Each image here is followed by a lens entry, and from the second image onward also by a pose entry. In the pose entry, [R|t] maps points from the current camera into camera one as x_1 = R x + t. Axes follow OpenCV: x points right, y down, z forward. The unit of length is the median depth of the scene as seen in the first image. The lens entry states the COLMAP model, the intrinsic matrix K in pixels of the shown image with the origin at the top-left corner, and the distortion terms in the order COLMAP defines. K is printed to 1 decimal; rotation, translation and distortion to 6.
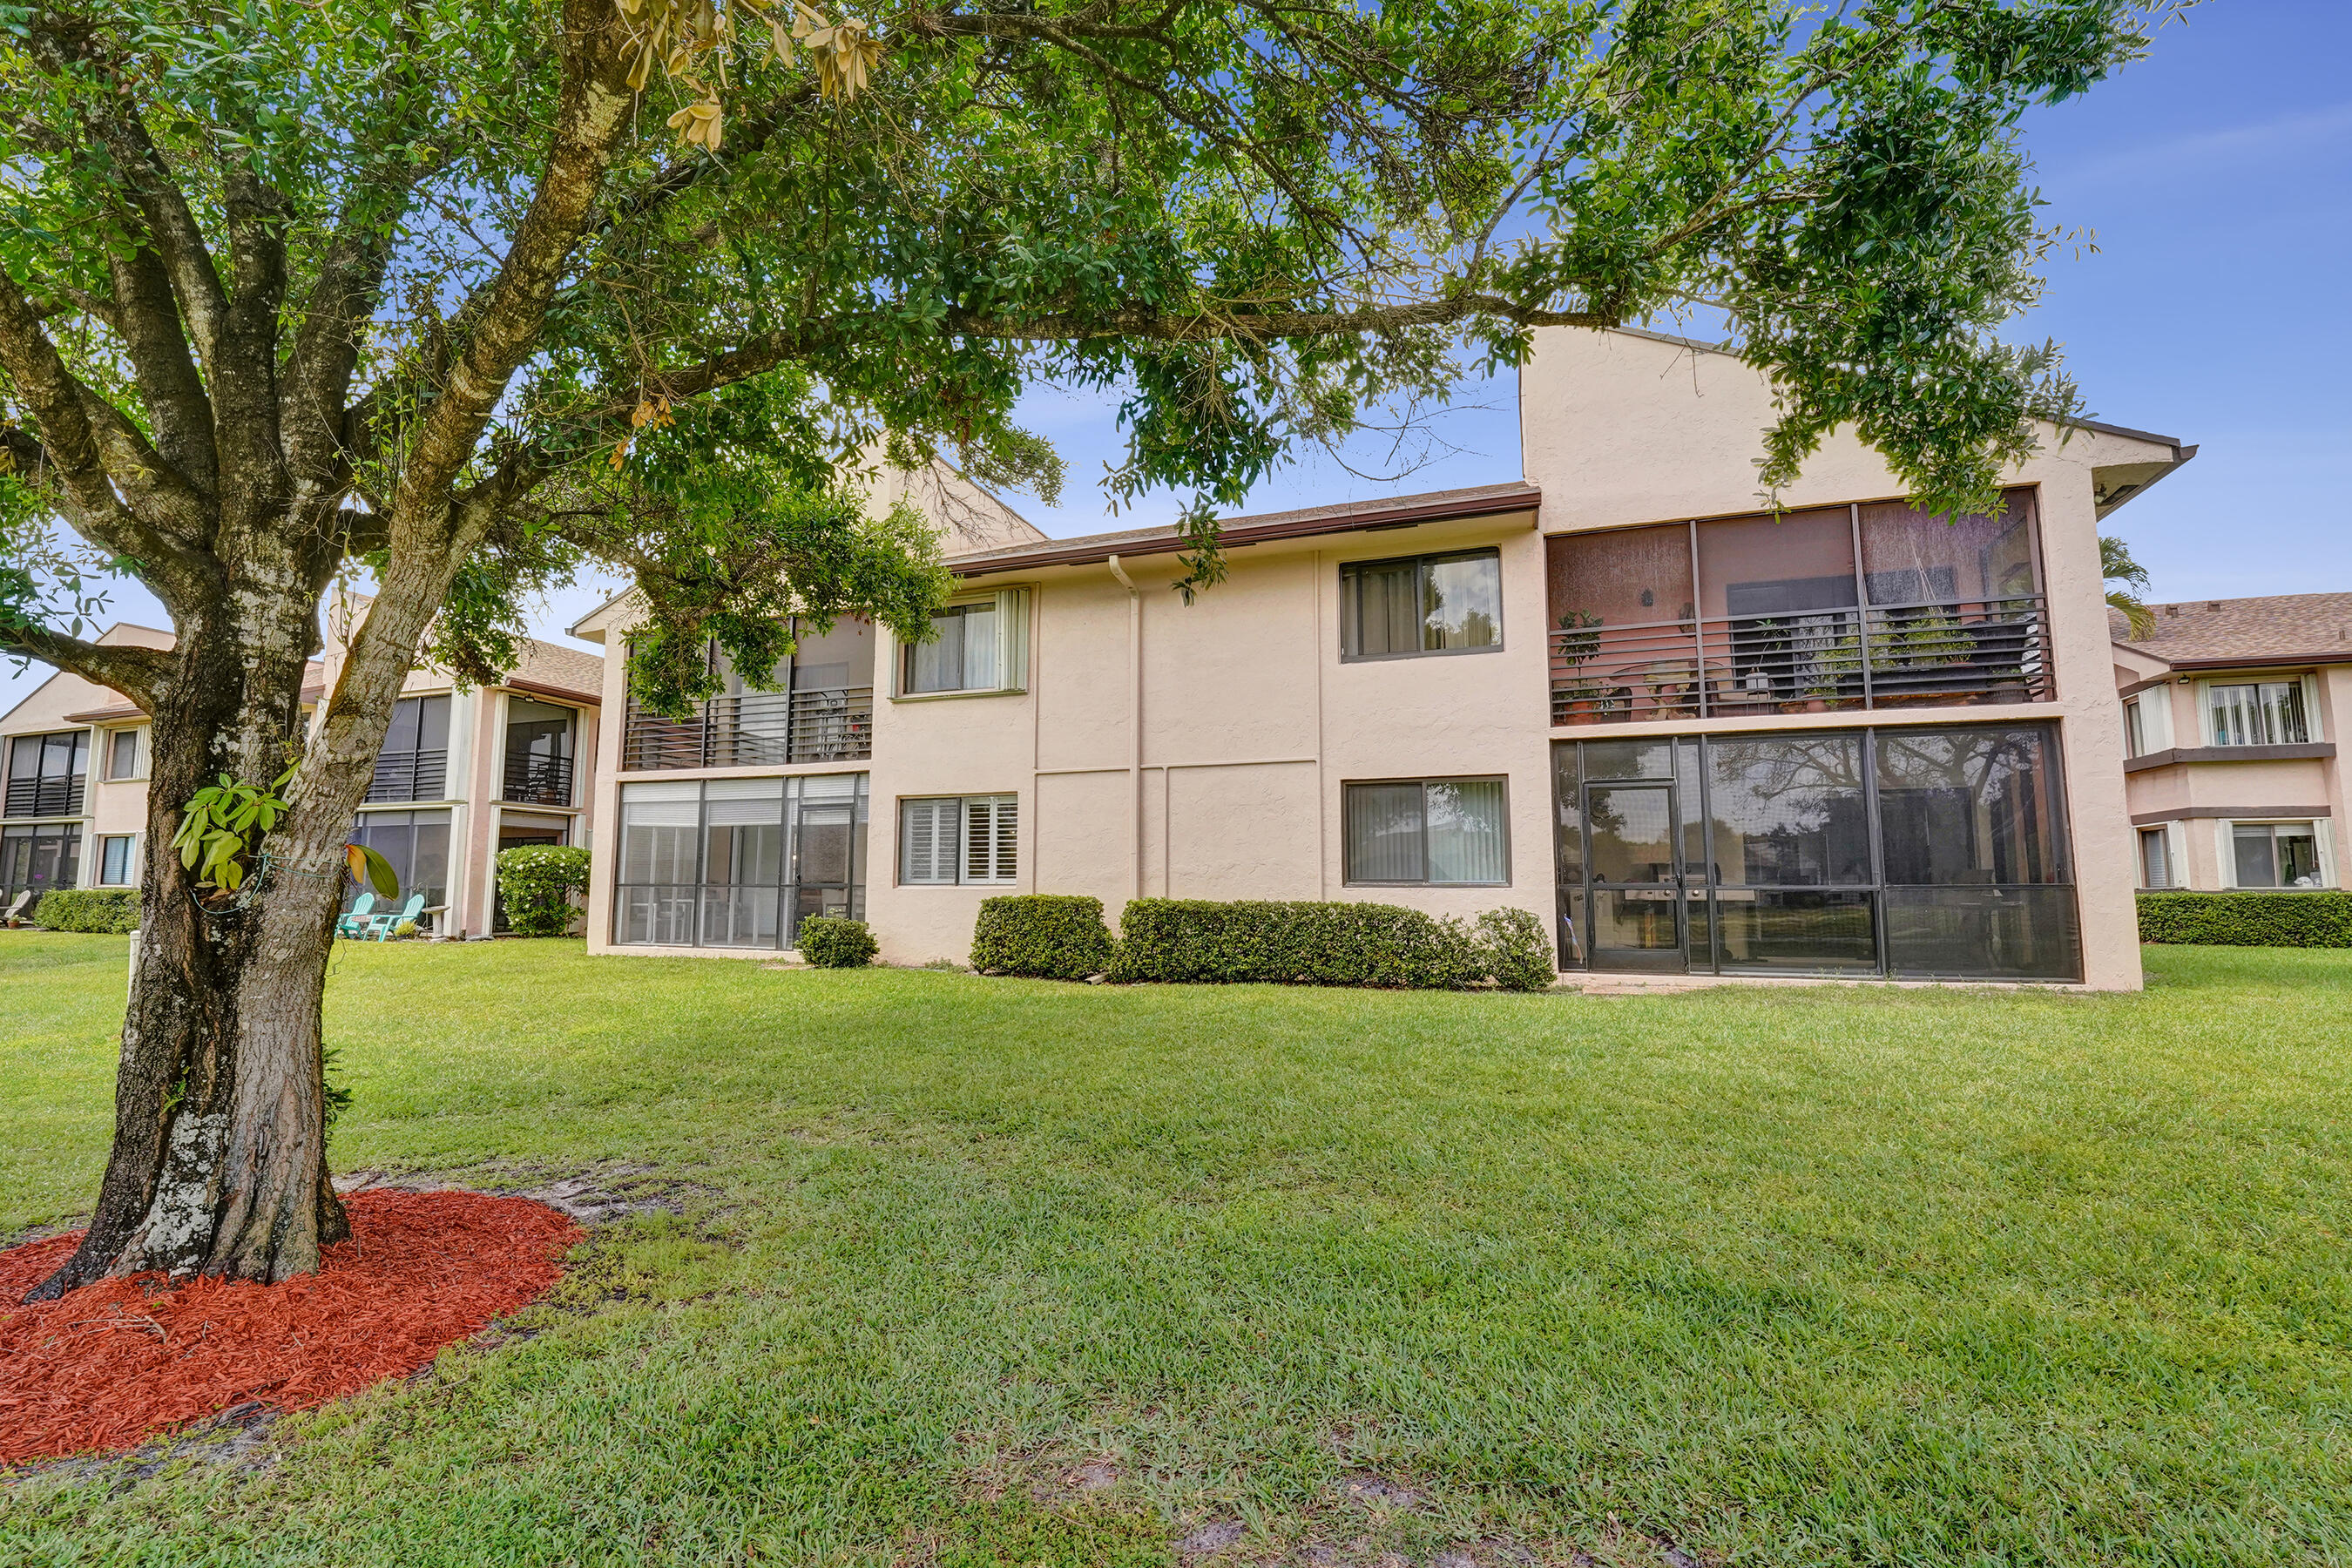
lens RADIAL K [[976.5, 0, 1127.3], [0, 976.5, 795.7], [0, 0, 1]] dist [-0.013863, 0.000391]
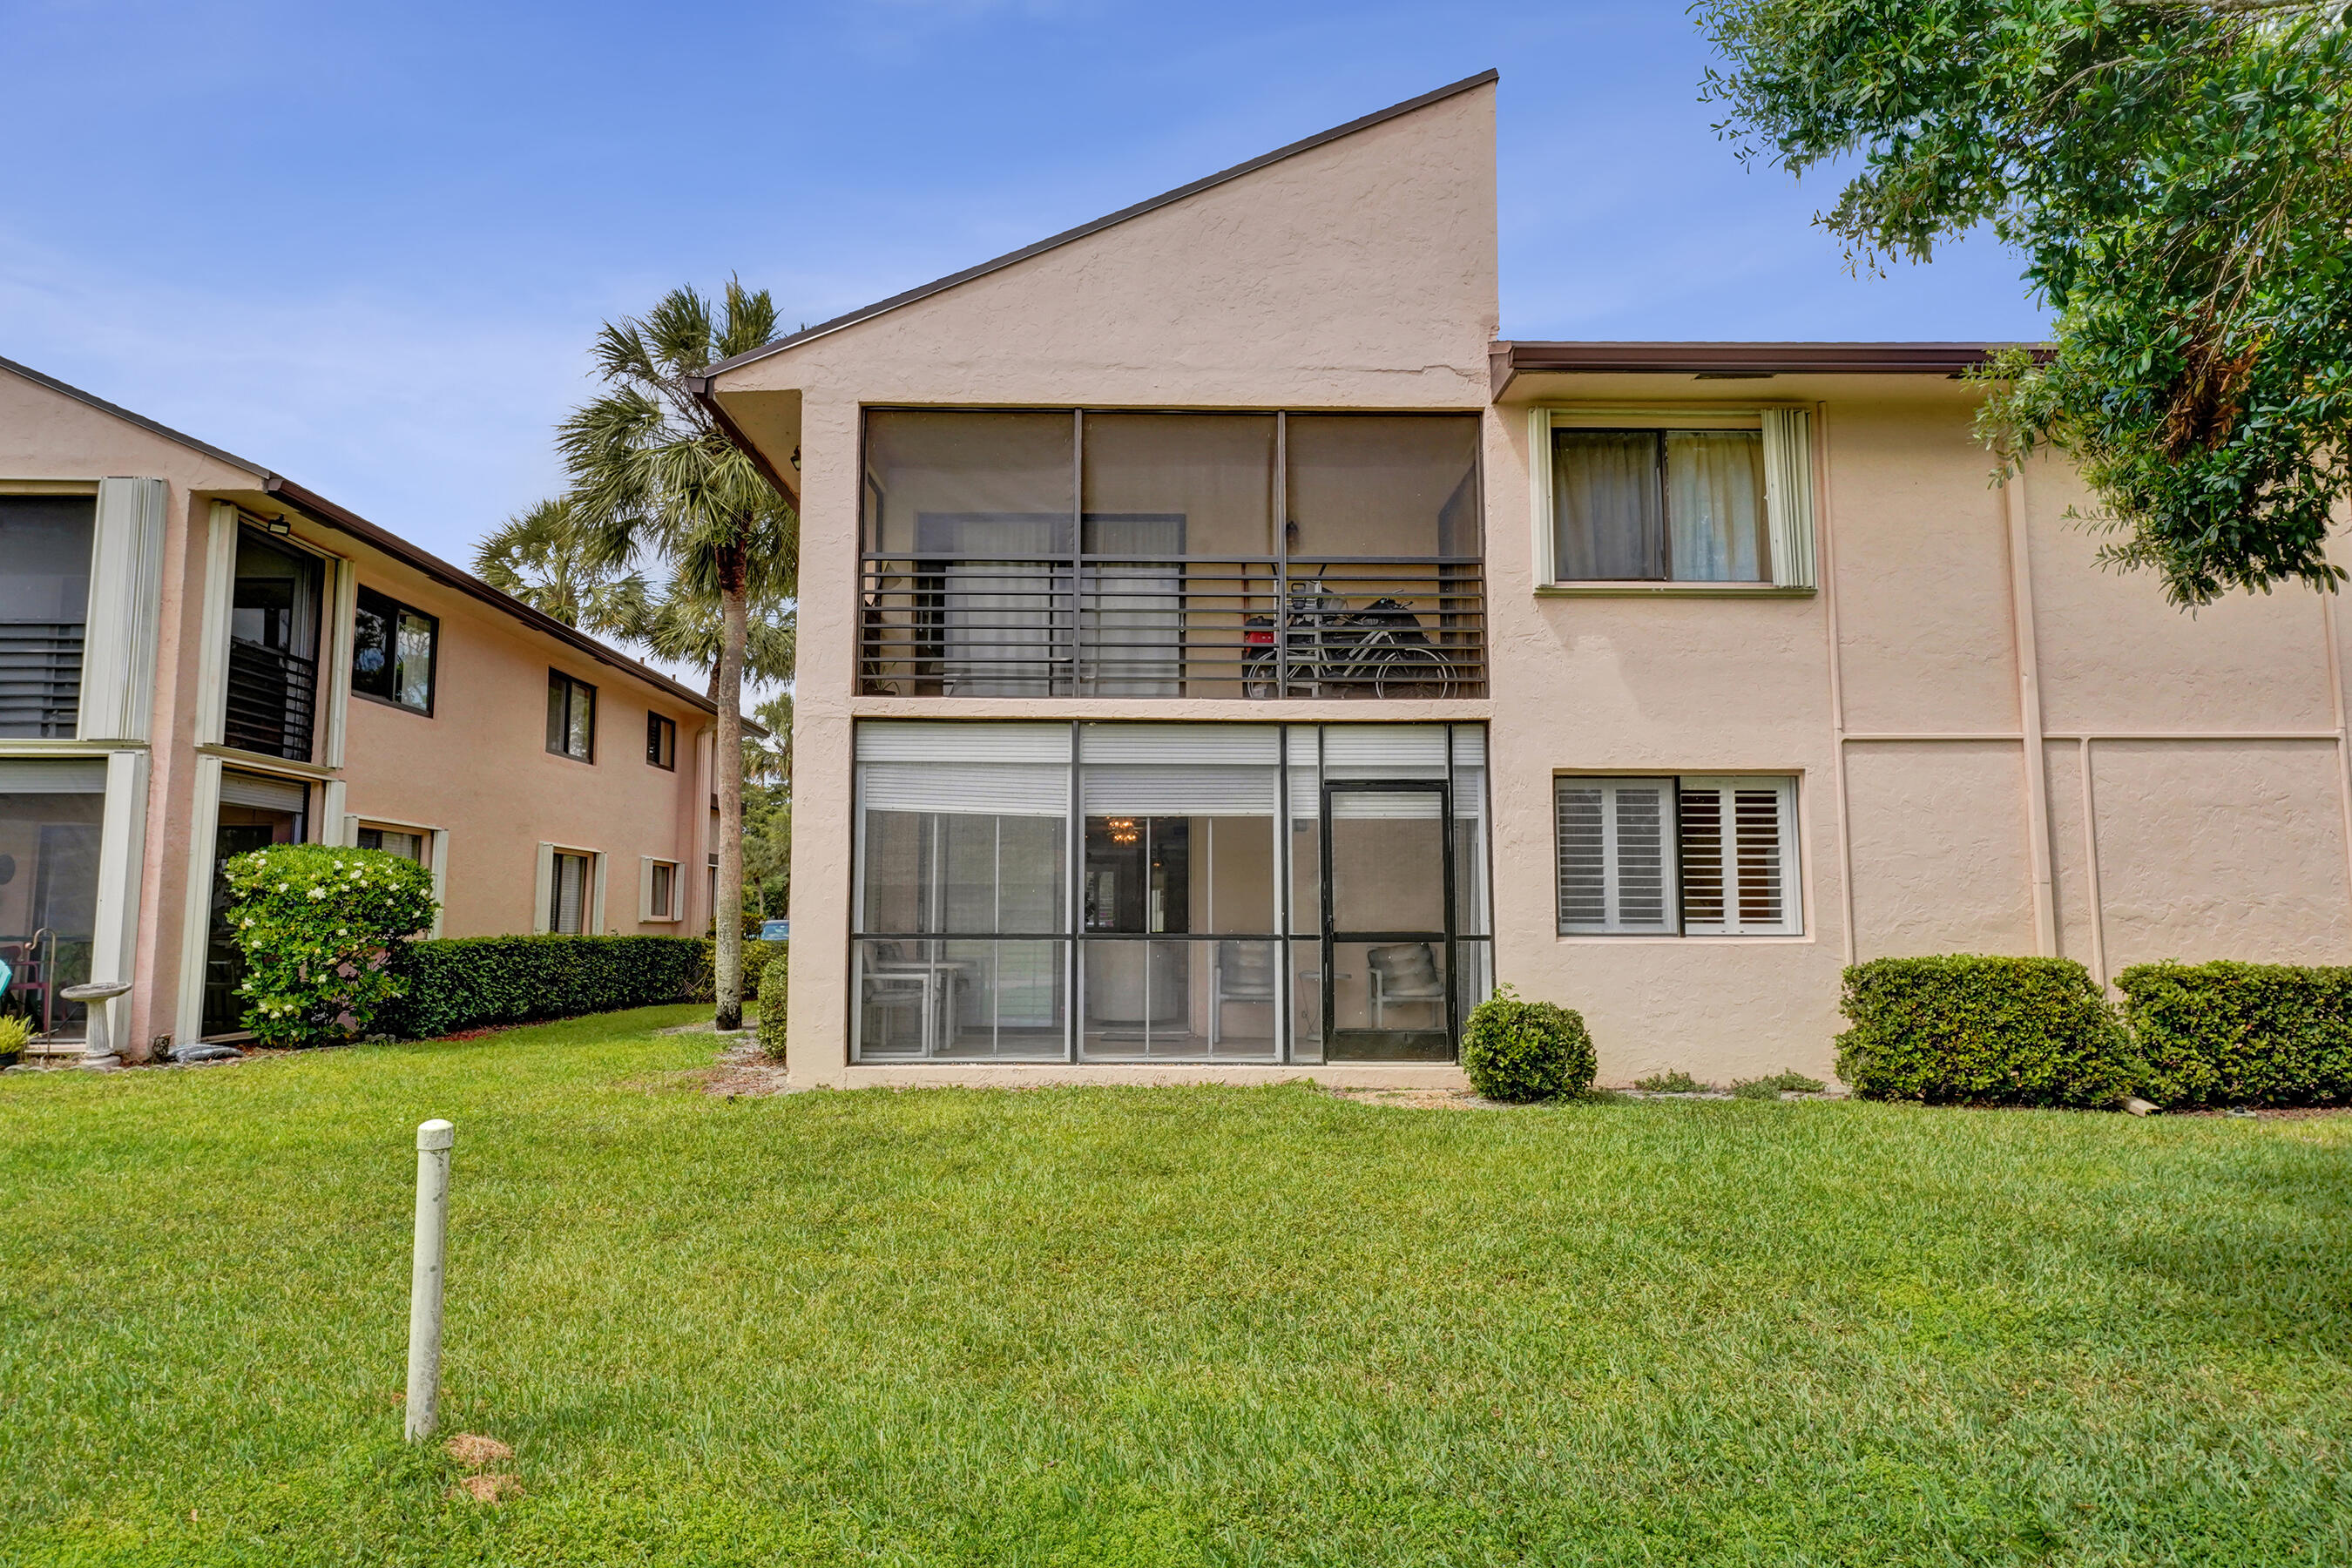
lens RADIAL K [[1416.9, 0, 1167.1], [0, 1416.9, 778.3], [0, 0, 1]] dist [0.015343, 0.000788]
pose [[0.935926, 0.034178, 0.350534, -0.704549], [-0.031991, 0.999416, -0.012030, 0.021237], [-0.350740, 0.000045, 0.936473, 0.346487]]
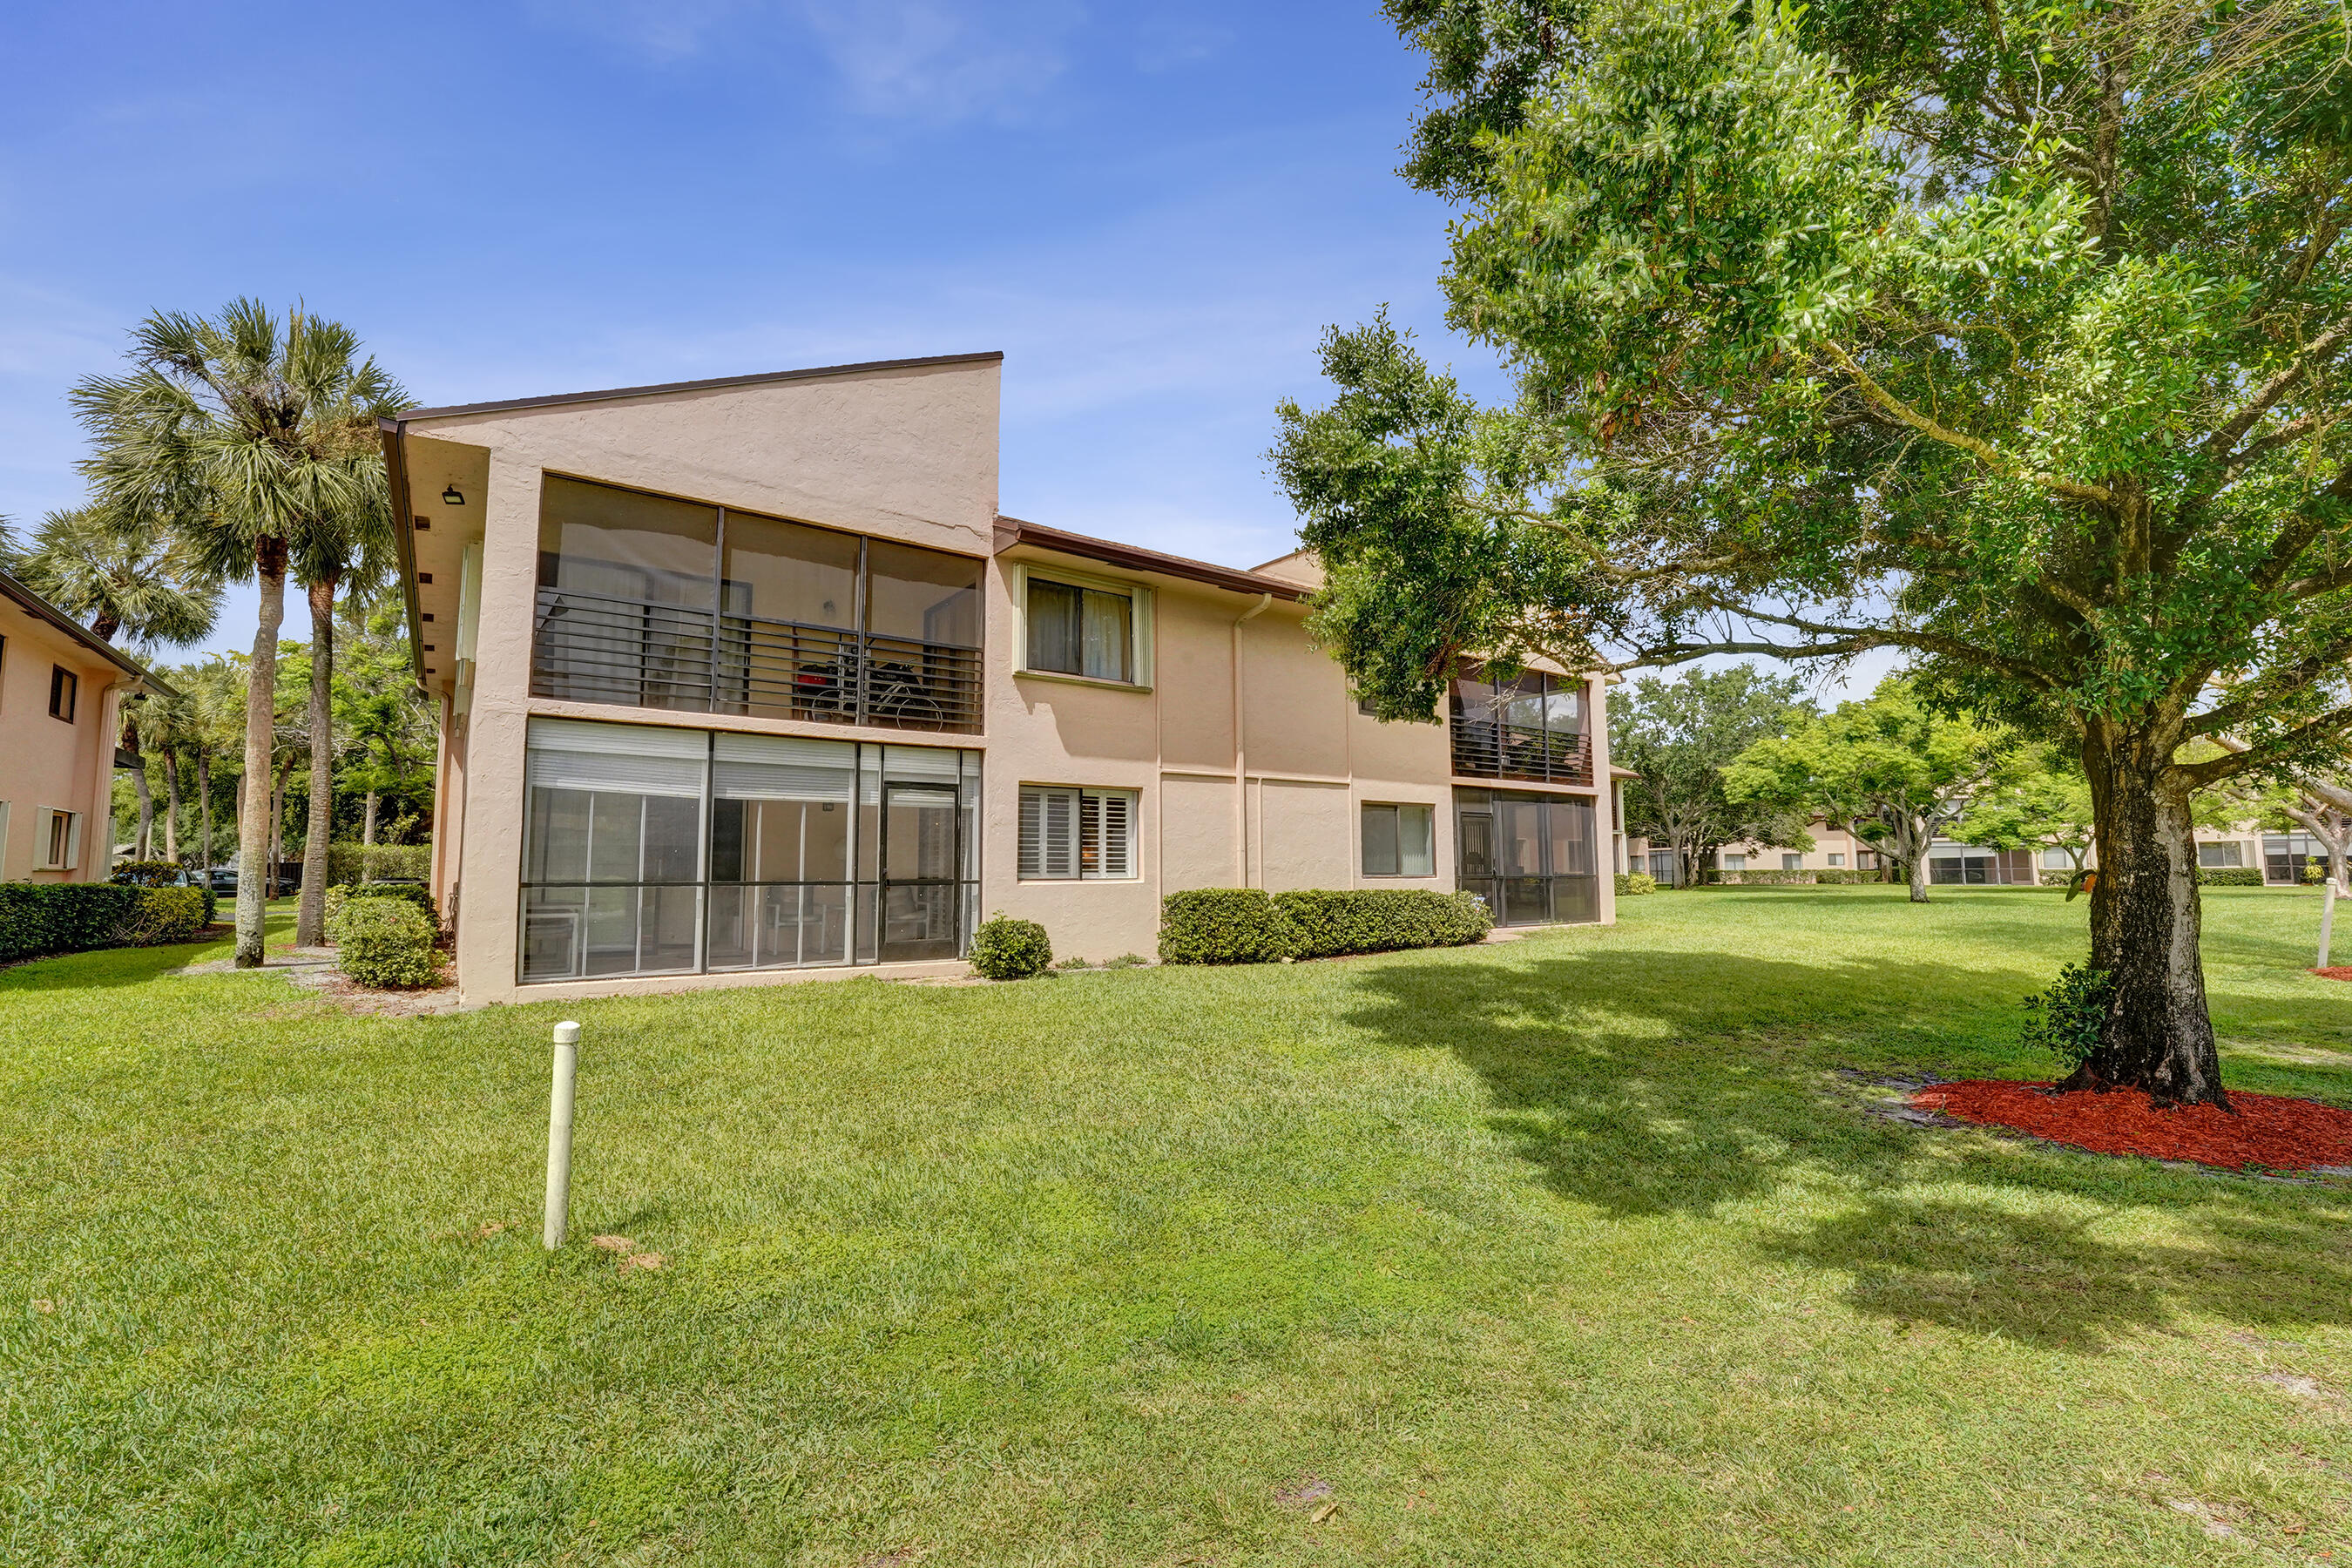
lens RADIAL K [[976.5, 0, 1154.2], [0, 976.5, 793.5], [0, 0, 1]] dist [-0.013863, 0.000391]
pose [[0.571693, 0.059406, 0.818314, -0.896623], [-0.075149, 0.996974, -0.019875, 0.019677], [-0.817019, -0.050133, 0.574427, 0.382310]]
